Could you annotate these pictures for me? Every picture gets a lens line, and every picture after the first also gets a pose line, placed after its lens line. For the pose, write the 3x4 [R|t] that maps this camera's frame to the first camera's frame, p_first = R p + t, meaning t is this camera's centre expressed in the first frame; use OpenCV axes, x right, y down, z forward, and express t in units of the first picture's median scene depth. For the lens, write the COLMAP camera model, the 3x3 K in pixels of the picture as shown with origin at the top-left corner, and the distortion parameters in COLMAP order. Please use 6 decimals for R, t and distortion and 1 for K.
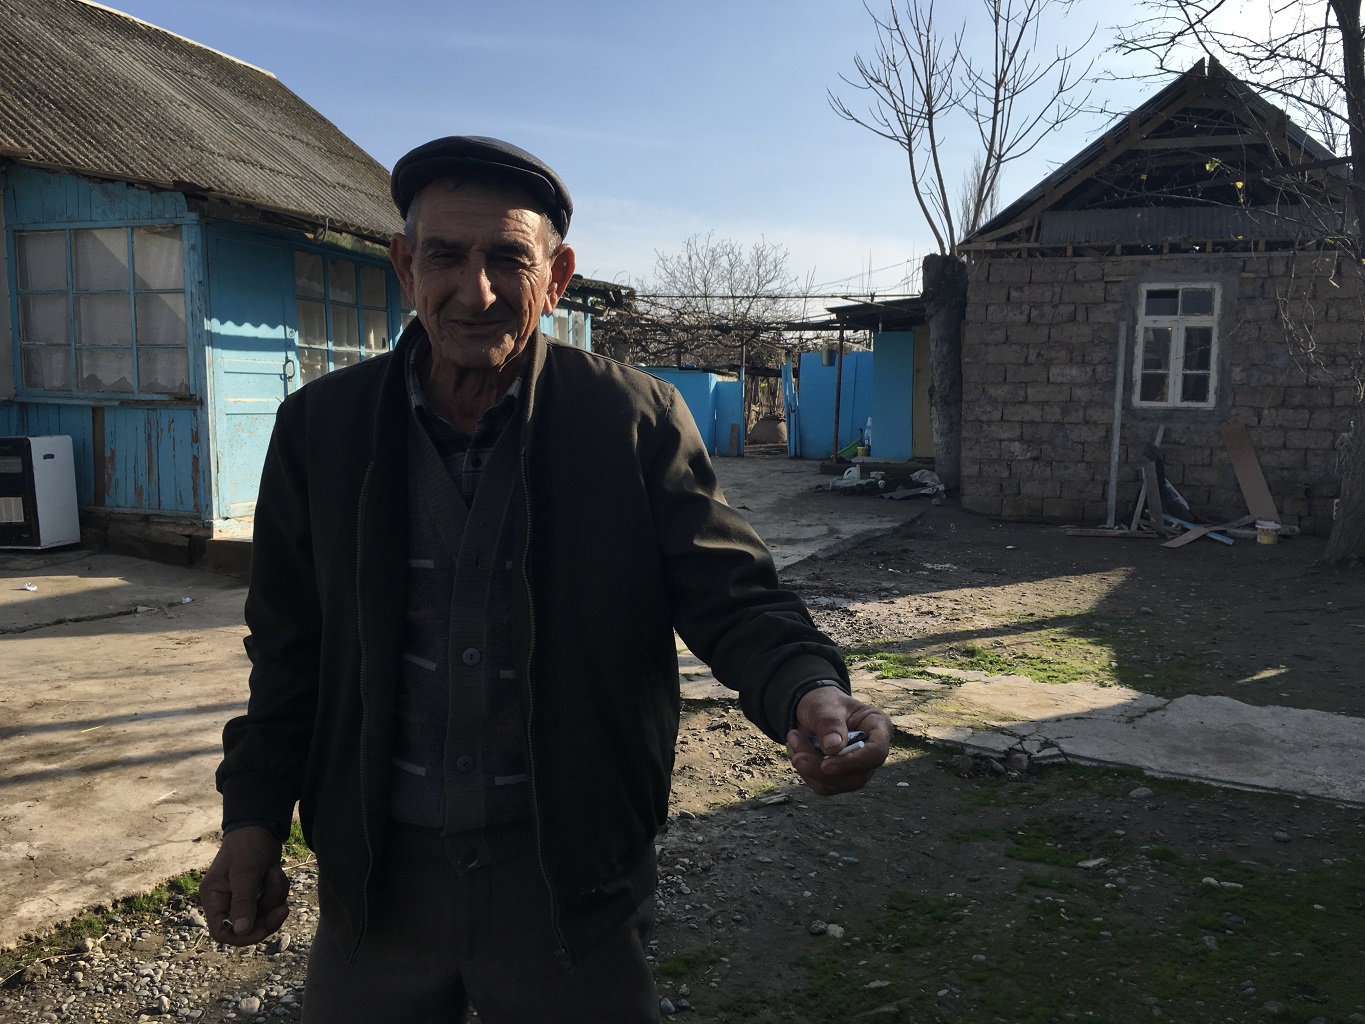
lens RADIAL K [[1170.7, 0, 685.7], [0, 1170.7, 509.2], [0, 0, 1]] dist [0.069897, -0.089830]
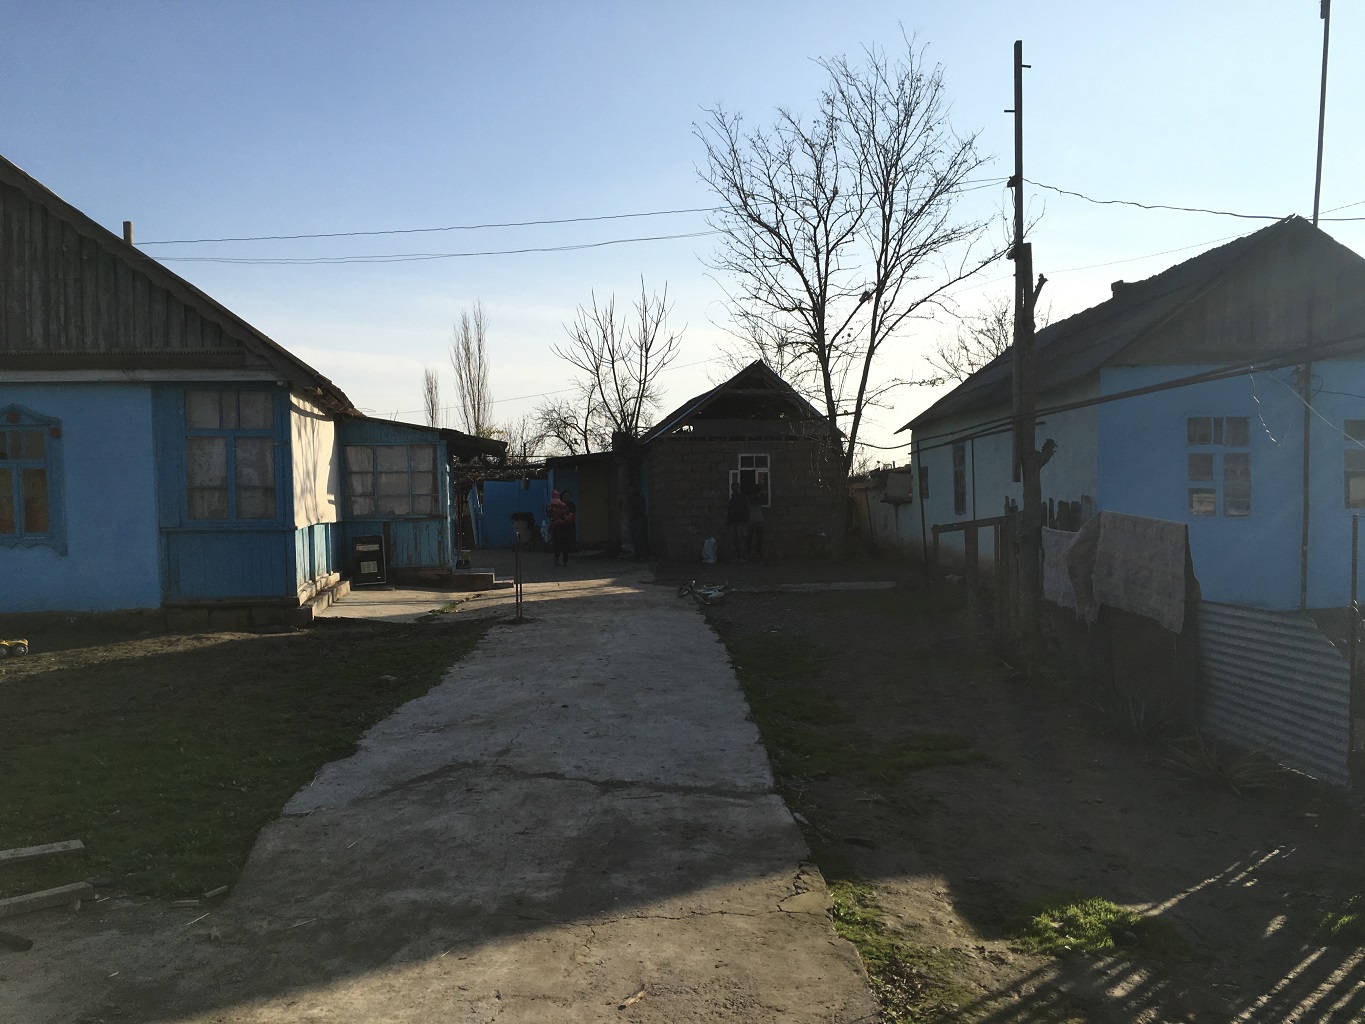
lens RADIAL K [[1170.7, 0, 680.9], [0, 1170.7, 515.1], [0, 0, 1]] dist [0.069897, -0.089830]
pose [[0.884729, -0.036154, 0.464701, -0.771388], [0.077665, 0.994484, -0.070493, 0.077135], [-0.459589, 0.098458, 0.882657, -0.932998]]
